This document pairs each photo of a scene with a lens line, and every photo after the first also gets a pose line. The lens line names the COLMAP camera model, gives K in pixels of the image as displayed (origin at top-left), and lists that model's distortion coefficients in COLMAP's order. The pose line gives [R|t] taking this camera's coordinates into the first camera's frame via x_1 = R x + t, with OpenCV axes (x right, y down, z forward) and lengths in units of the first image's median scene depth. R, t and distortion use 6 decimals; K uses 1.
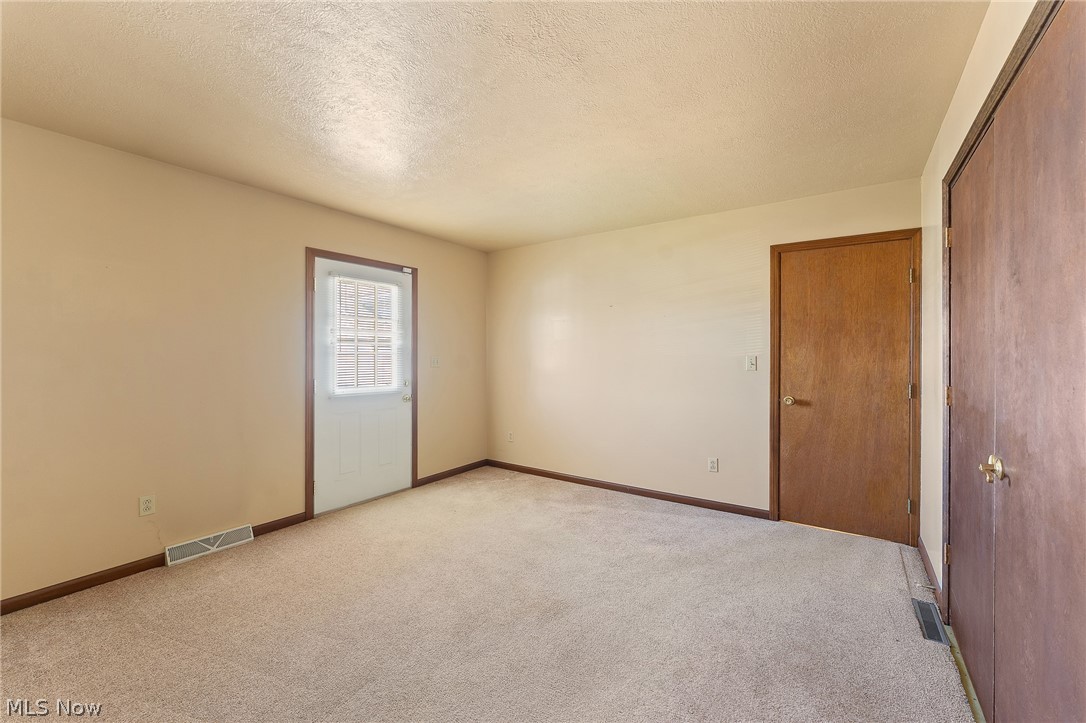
lens RADIAL K [[430.1, 0, 545.8], [0, 430.1, 354.6], [0, 0, 1]] dist [-0.003462, 0.000627]
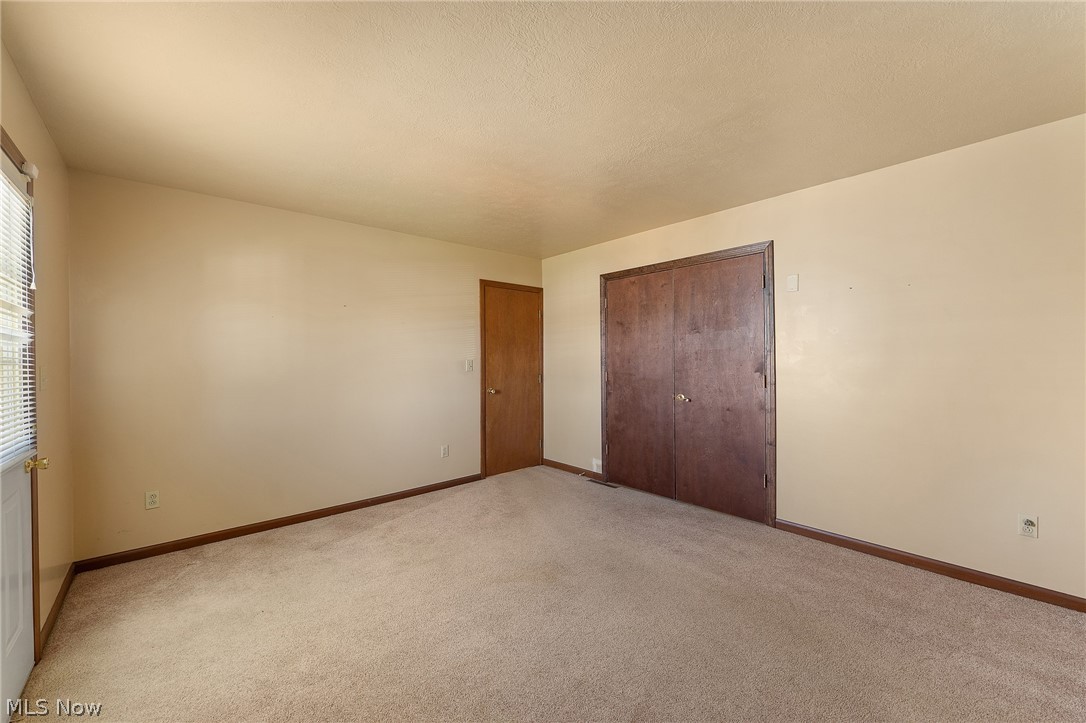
lens RADIAL K [[430.1, 0, 544.4], [0, 430.1, 361.0], [0, 0, 1]] dist [-0.003462, 0.000627]
pose [[0.241302, -0.010139, 0.970397, -0.764051], [0.008972, 0.999926, 0.008217, -0.002399], [-0.970409, 0.006724, 0.241375, 0.478483]]
